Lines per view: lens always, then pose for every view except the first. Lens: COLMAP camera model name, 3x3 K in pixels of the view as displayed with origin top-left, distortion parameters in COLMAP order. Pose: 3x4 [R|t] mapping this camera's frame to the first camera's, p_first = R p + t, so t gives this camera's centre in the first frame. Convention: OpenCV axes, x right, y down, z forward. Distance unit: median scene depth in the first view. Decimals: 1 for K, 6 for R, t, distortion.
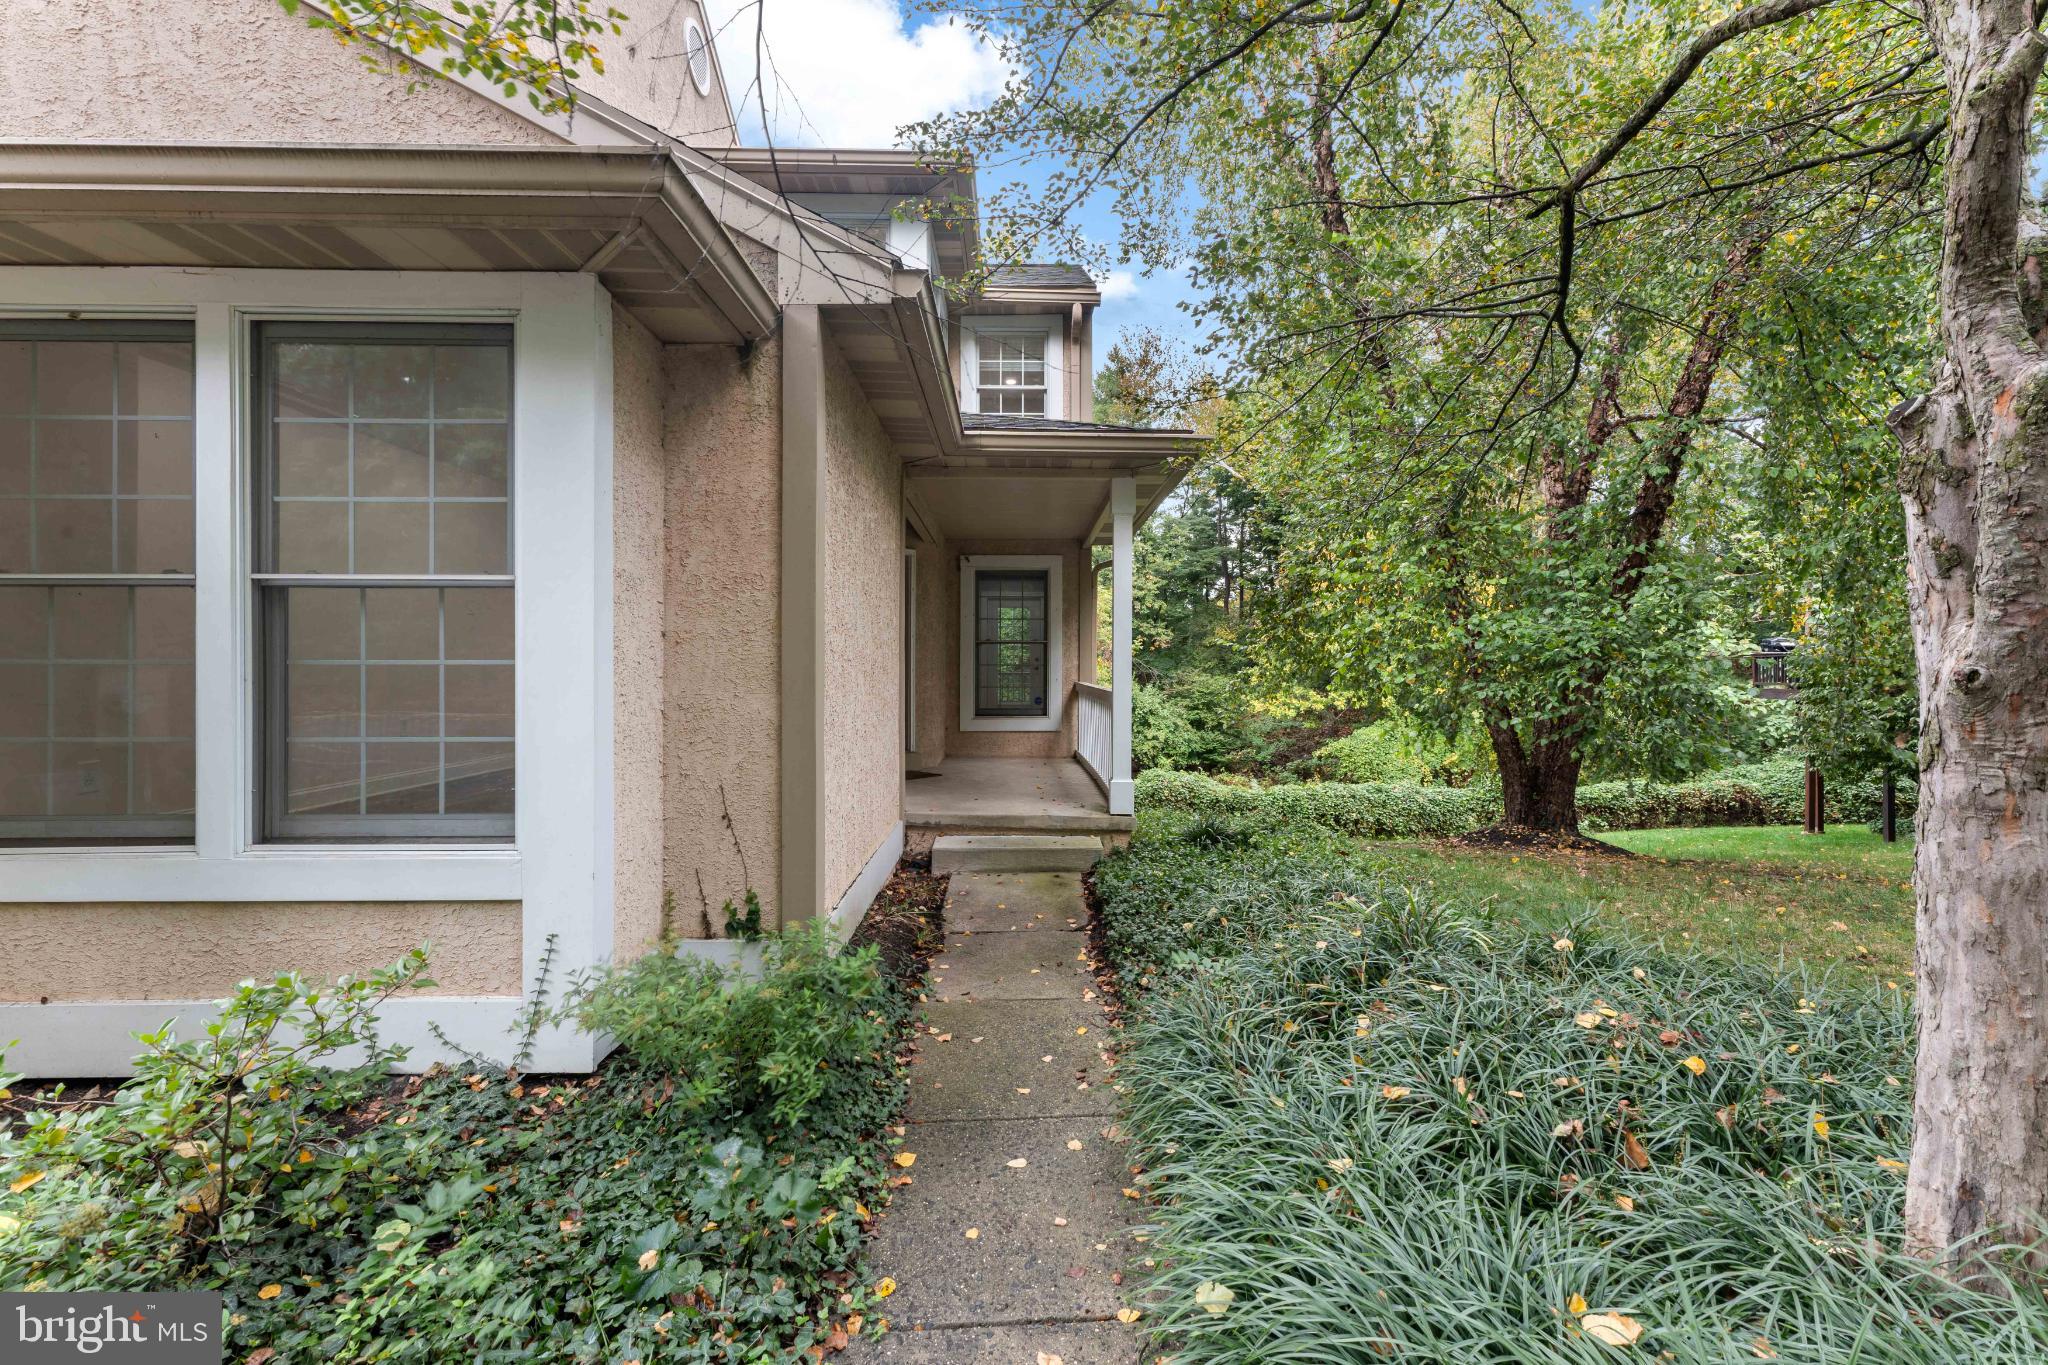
lens RADIAL K [[833.8, 0, 1028.1], [0, 833.8, 668.8], [0, 0, 1]] dist [0.000573, 0.000094]
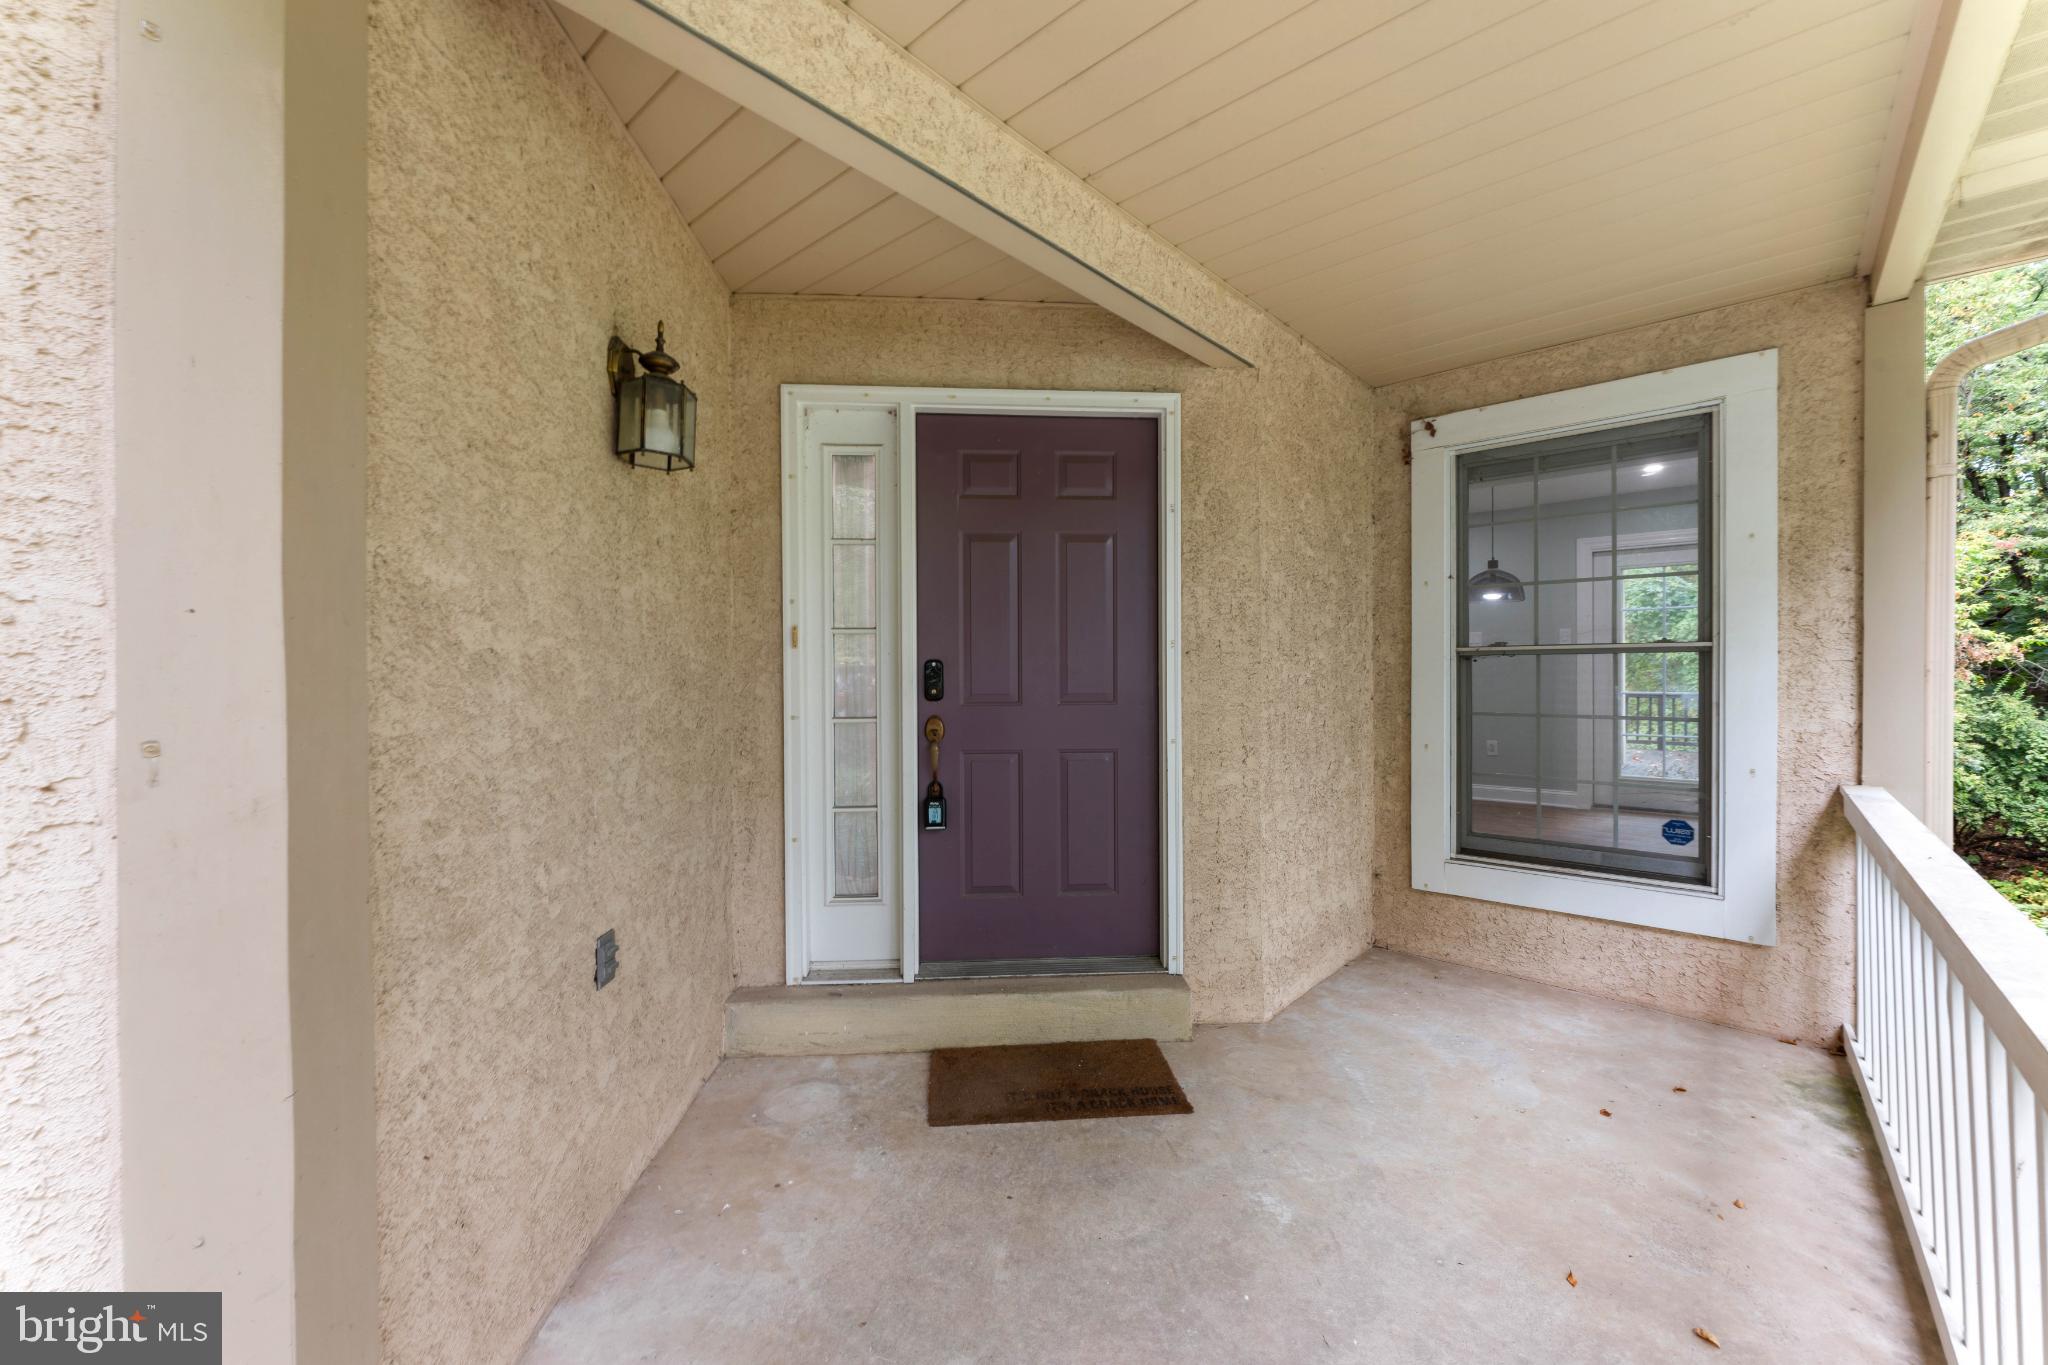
lens RADIAL K [[833.8, 0, 1024.5], [0, 833.8, 677.1], [0, 0, 1]] dist [0.000573, 0.000094]
pose [[0.732948, -0.005223, -0.680265, 0.046188], [-0.005657, 0.999889, -0.013772, -0.014597], [0.680261, 0.013943, 0.732837, 0.604386]]
